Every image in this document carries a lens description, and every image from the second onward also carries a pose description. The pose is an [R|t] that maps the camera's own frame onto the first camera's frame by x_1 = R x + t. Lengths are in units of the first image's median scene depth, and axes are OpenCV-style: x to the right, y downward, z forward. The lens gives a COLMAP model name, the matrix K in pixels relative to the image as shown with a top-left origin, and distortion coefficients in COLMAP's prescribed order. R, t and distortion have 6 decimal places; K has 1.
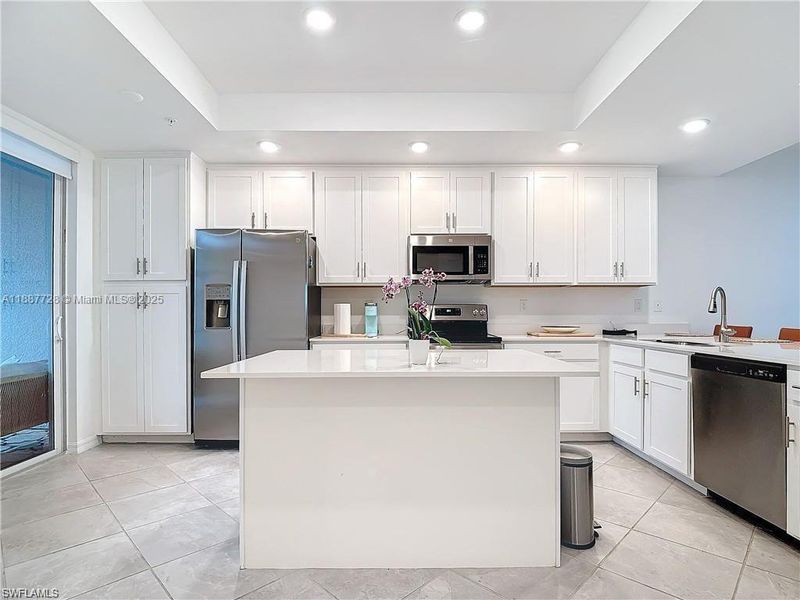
lens RADIAL K [[426.9, 0, 397.6], [0, 426.9, 311.1], [0, 0, 1]] dist [-0.000080, -0.000690]
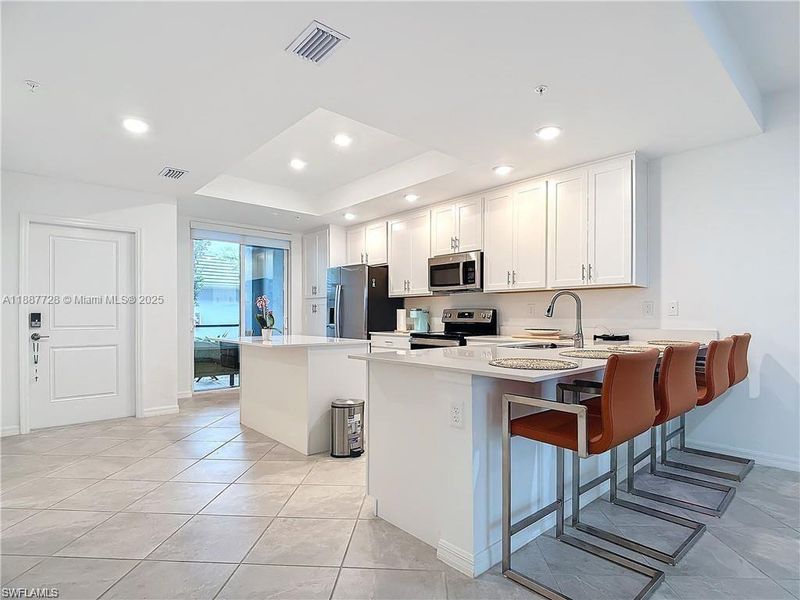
lens RADIAL K [[426.9, 0, 397.6], [0, 426.9, 311.1], [0, 0, 1]] dist [-0.000080, -0.000690]
pose [[0.657397, -0.004646, -0.753530, 0.965641], [0.001191, 0.999986, -0.005126, -0.004112], [0.753543, 0.002472, 0.657394, 0.044597]]
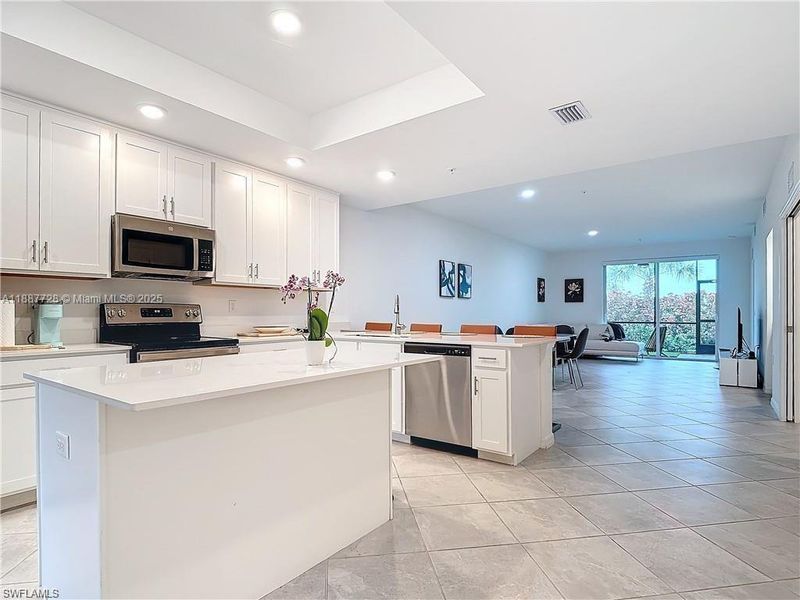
lens RADIAL K [[435.5, 0, 402.3], [0, 435.5, 308.8], [0, 0, 1]] dist [-0.001741, -0.001070]
pose [[0.595962, 0.009105, 0.802961, -0.295067], [-0.001301, 0.999945, -0.010373, 0.002586], [-0.803012, 0.005137, 0.595941, 0.108608]]
